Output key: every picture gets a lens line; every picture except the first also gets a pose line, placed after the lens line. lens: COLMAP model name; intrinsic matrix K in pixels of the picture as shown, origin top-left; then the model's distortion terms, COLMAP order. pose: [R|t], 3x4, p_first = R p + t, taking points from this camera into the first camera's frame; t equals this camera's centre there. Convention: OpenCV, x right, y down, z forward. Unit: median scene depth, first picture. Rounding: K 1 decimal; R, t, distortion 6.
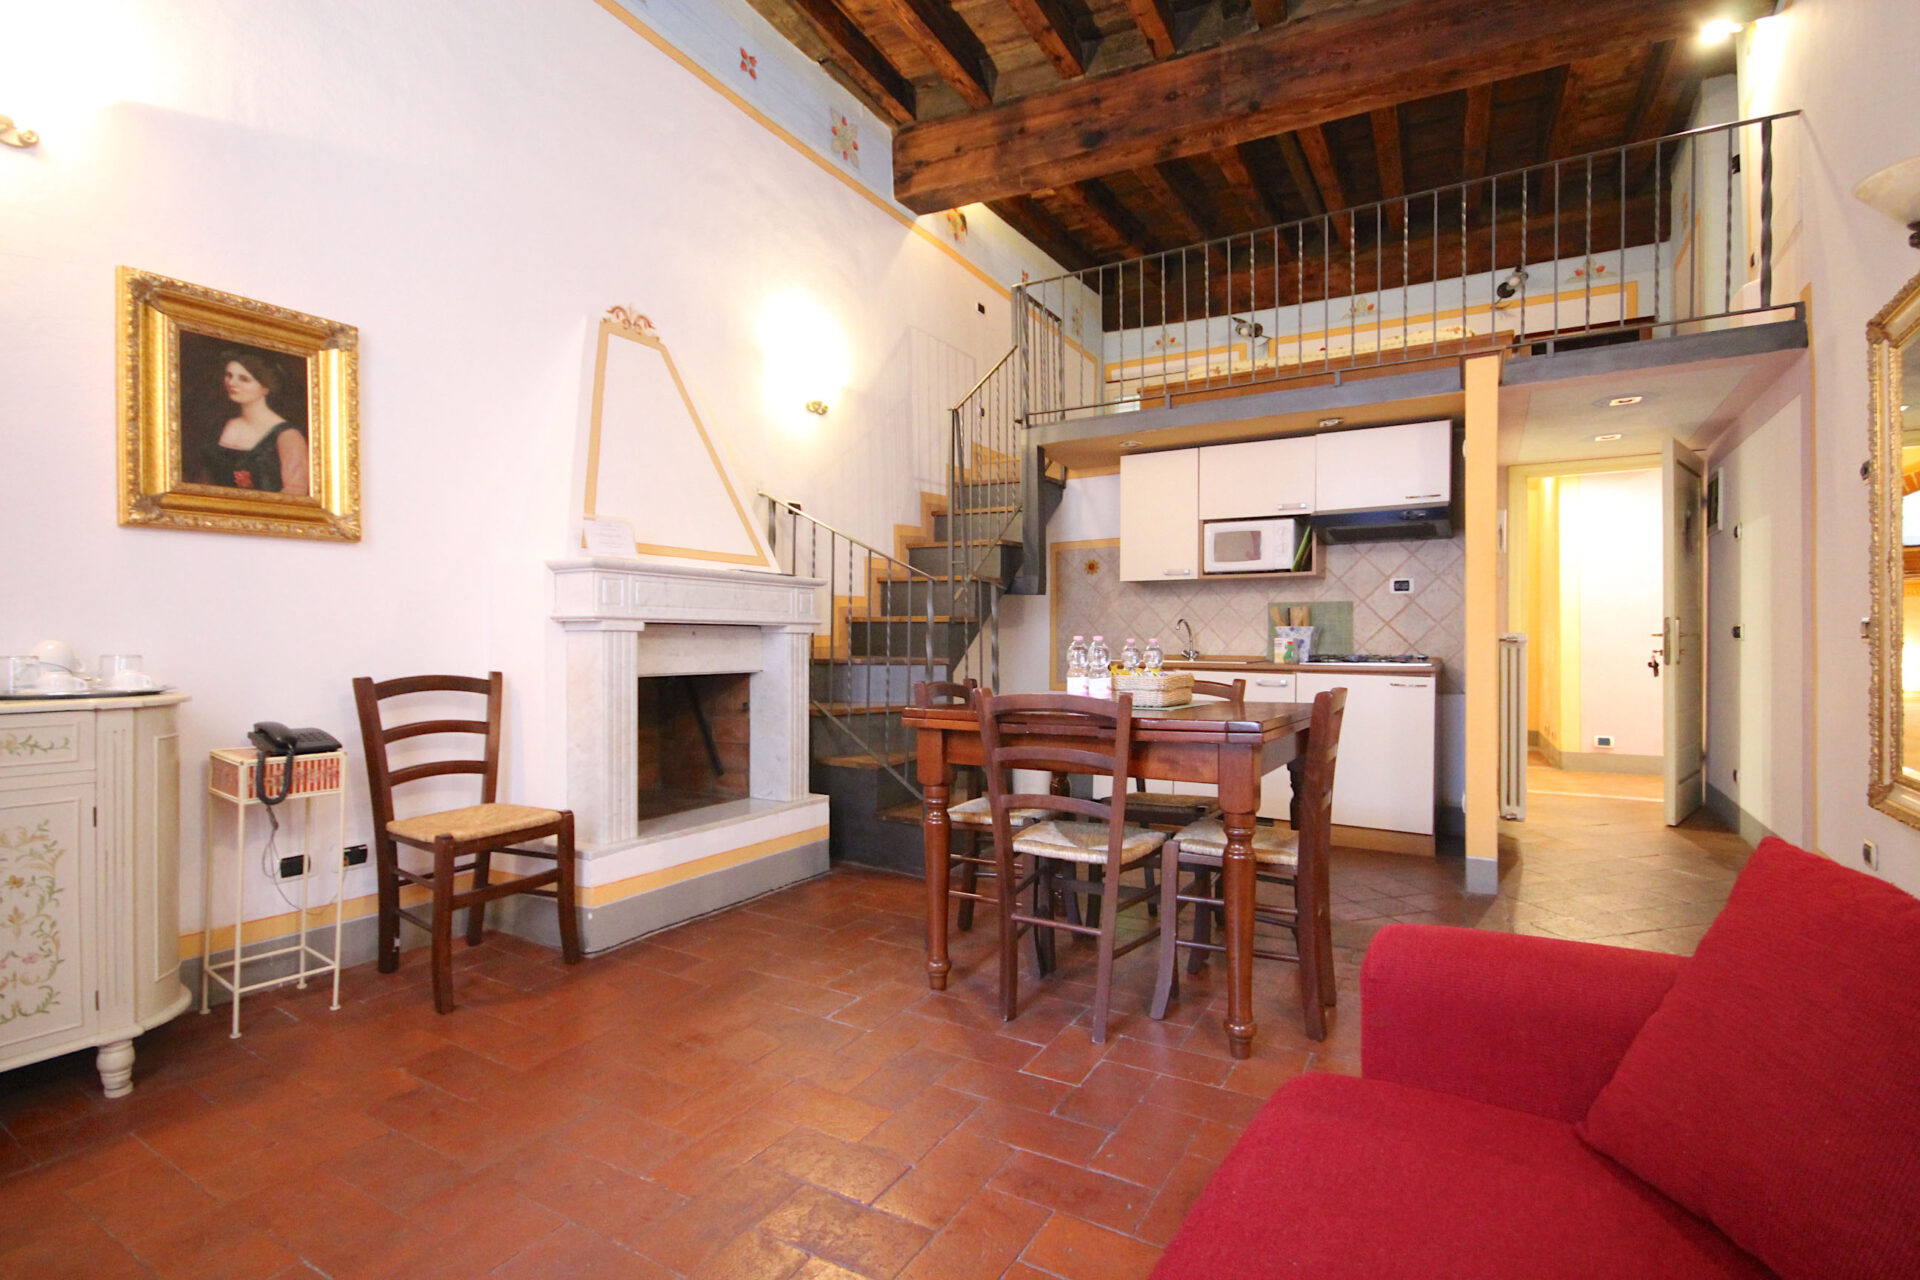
lens RADIAL K [[882.7, 0, 978.6], [0, 882.7, 640.7], [0, 0, 1]] dist [0.004758, -0.007570]
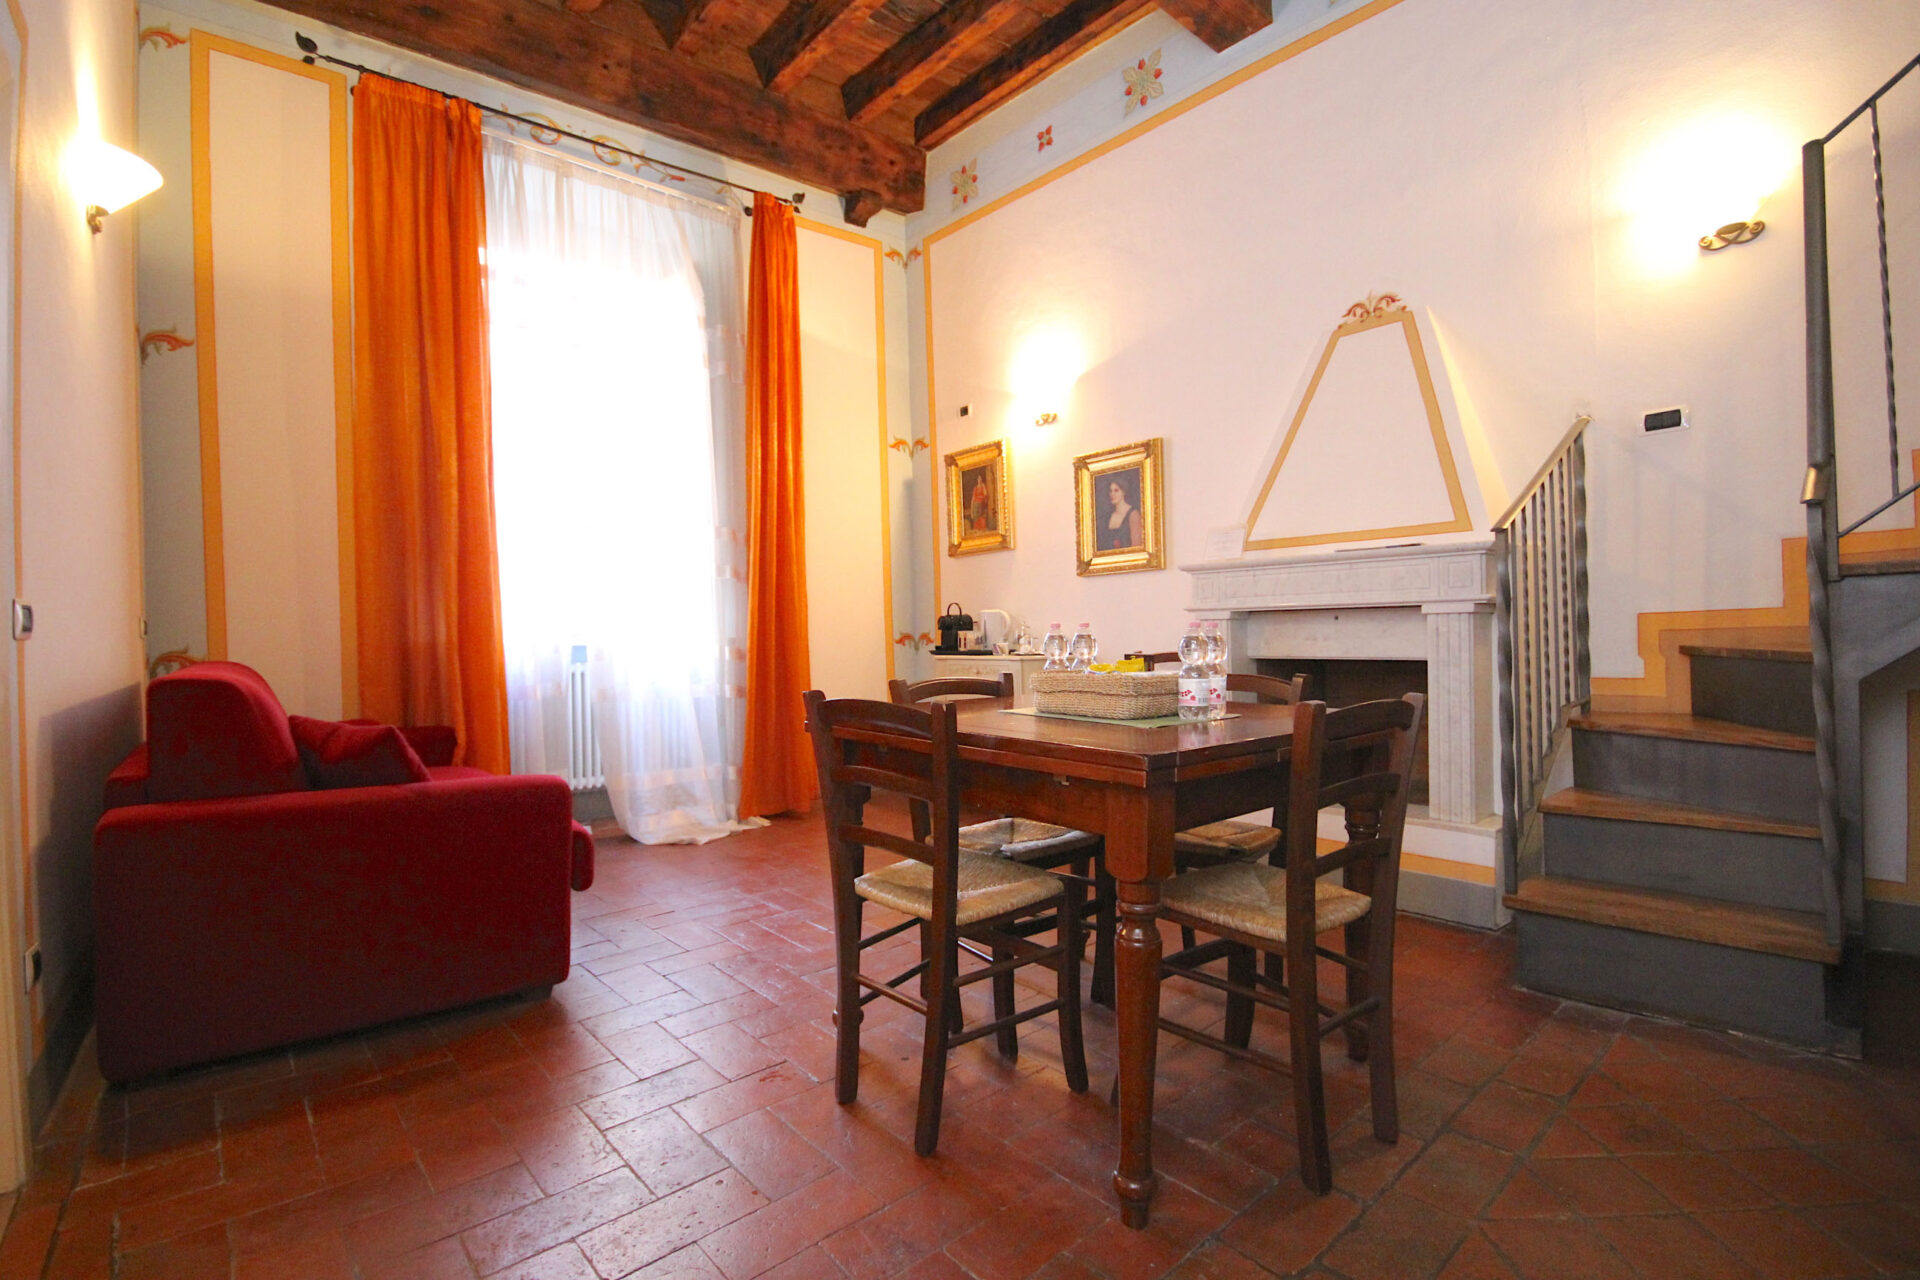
lens RADIAL K [[882.7, 0, 968.9], [0, 882.7, 640.2], [0, 0, 1]] dist [0.004758, -0.007570]
pose [[-0.300618, 0.009716, -0.953695, 0.561072], [0.019060, 0.999810, 0.004178, 0.004093], [0.953554, -0.016921, -0.300746, 0.671017]]
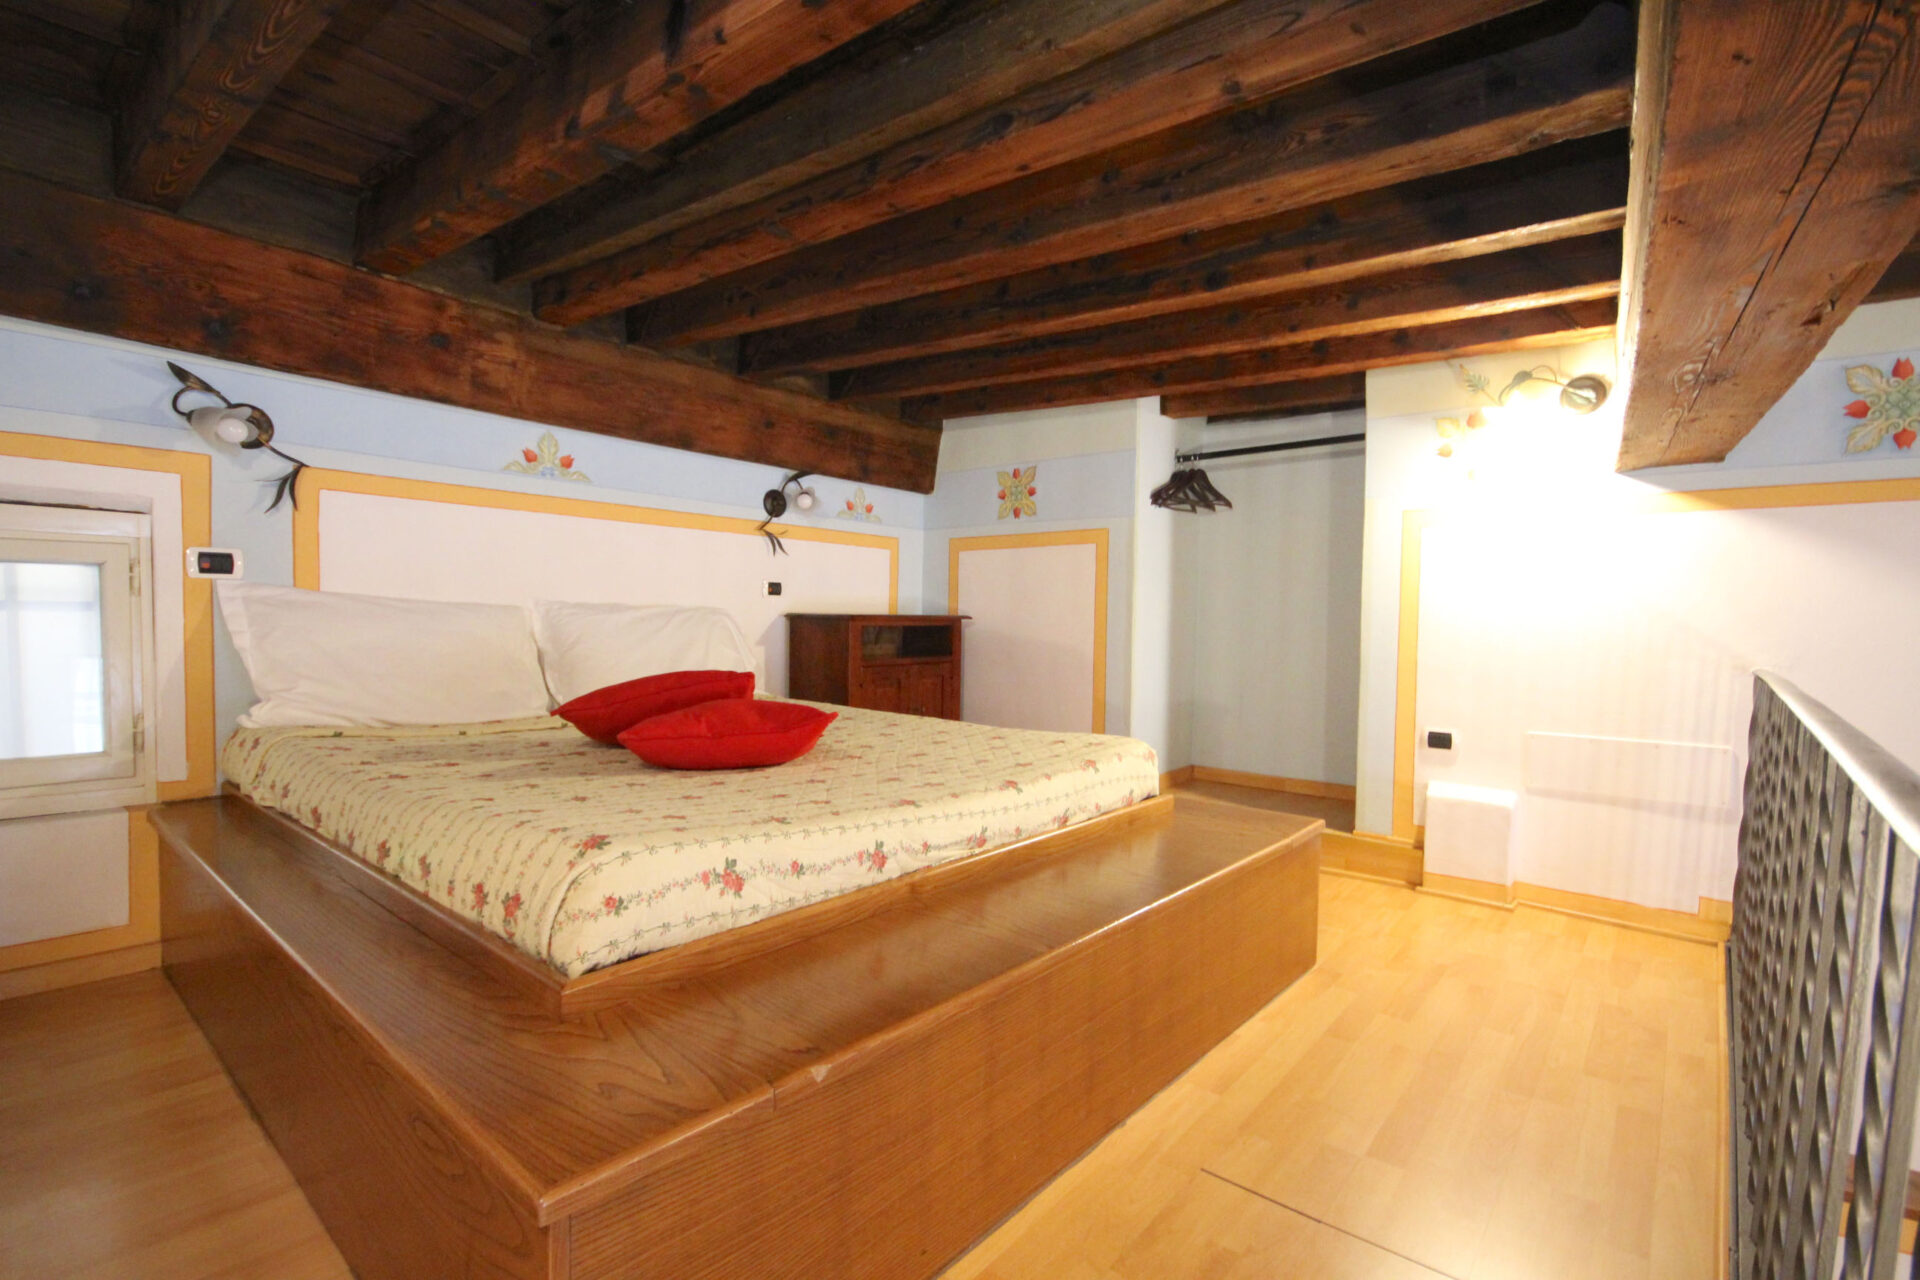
lens RADIAL K [[882.7, 0, 971.7], [0, 882.7, 628.5], [0, 0, 1]] dist [0.004758, -0.007570]
pose [[0.168415, -0.009504, 0.985670, 0.064376], [-0.019162, 0.999733, 0.012913, -0.457583], [-0.985530, -0.021062, 0.168188, 1.094333]]
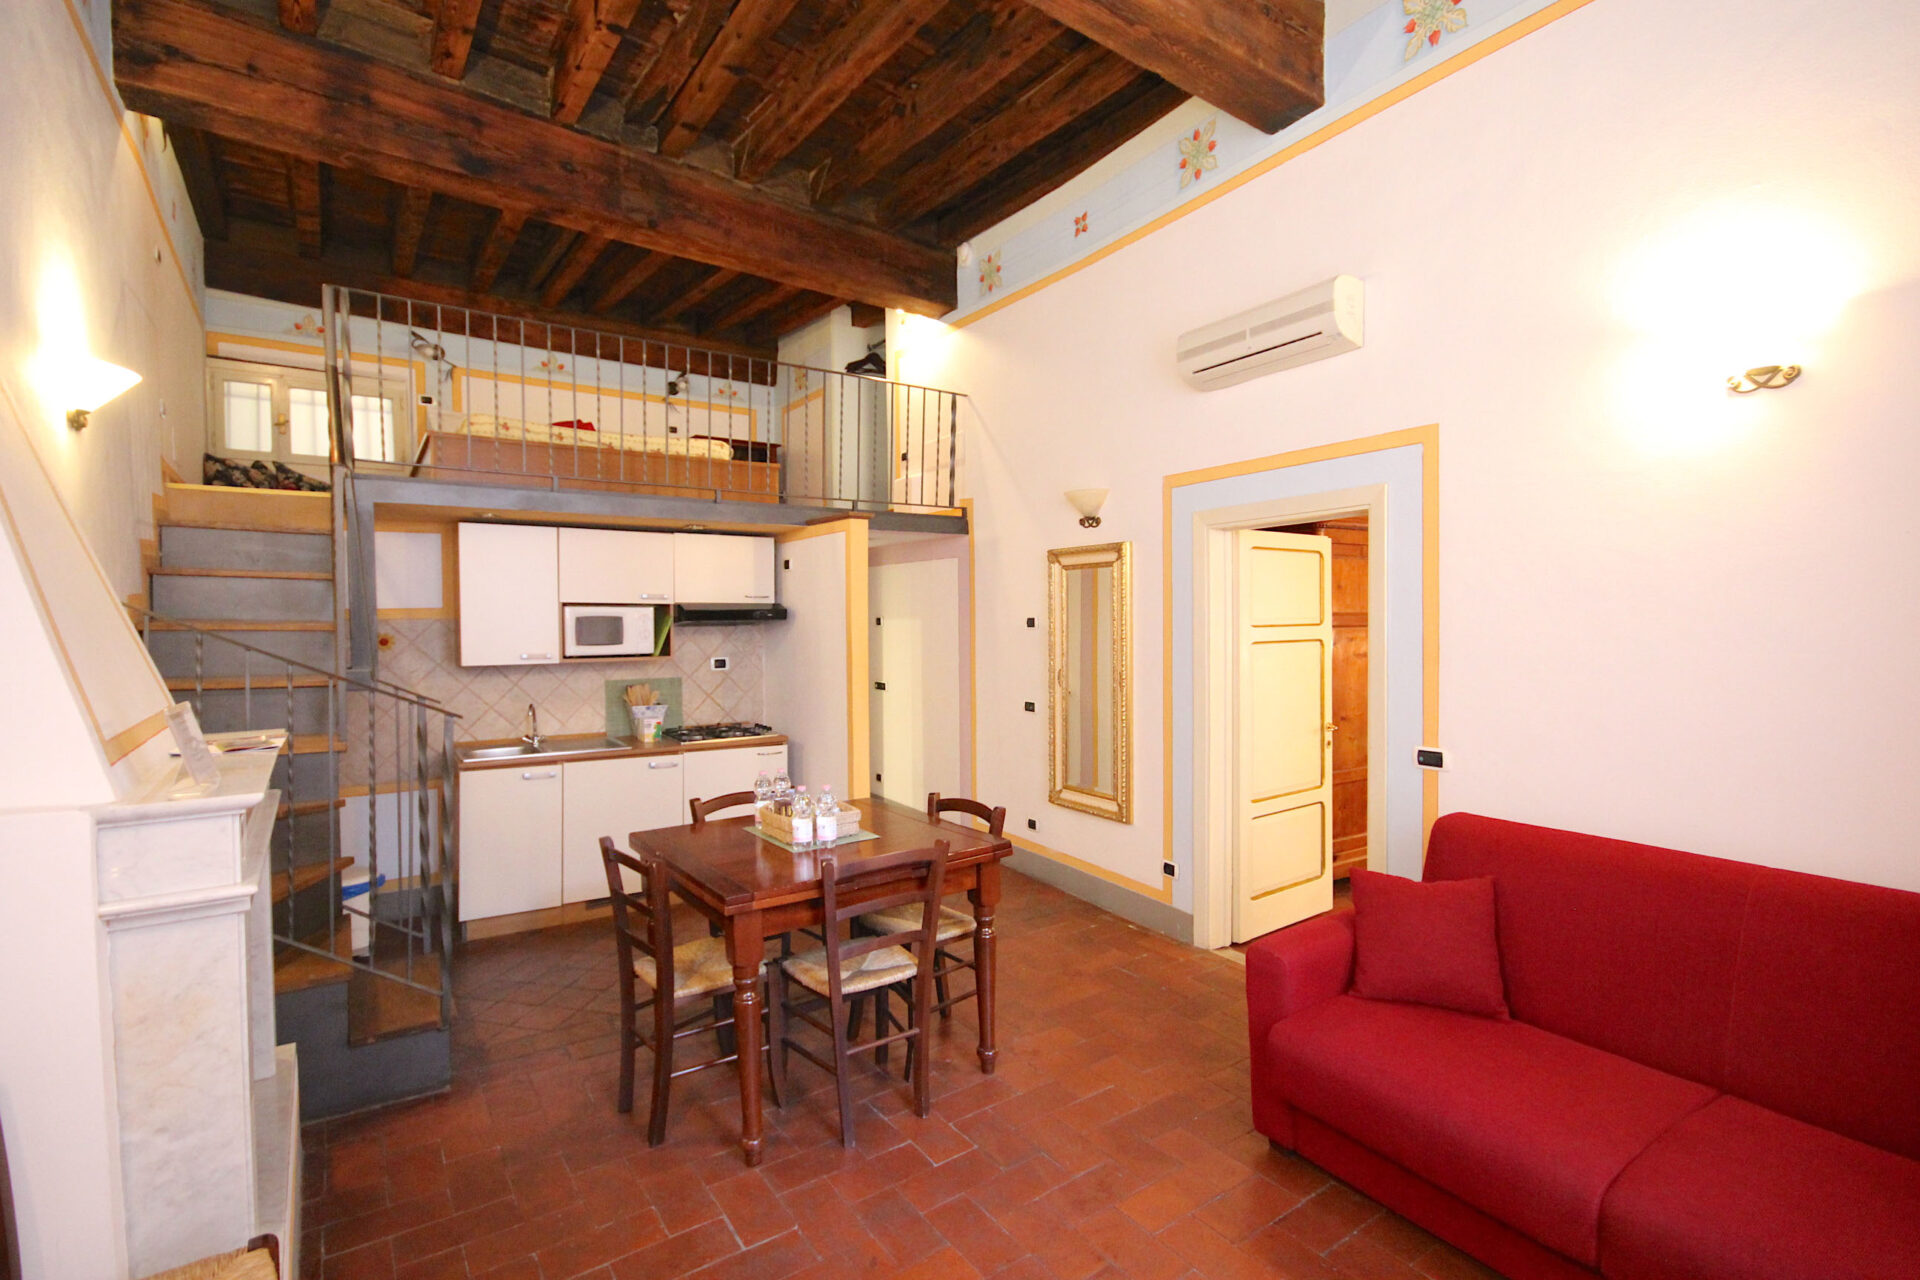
lens RADIAL K [[882.7, 0, 969.7], [0, 882.7, 633.9], [0, 0, 1]] dist [0.004758, -0.007570]
pose [[0.408849, -0.024167, 0.912282, -0.473609], [0.004508, 0.999691, 0.024462, -0.130692], [-0.912591, -0.005889, 0.408832, 0.205632]]
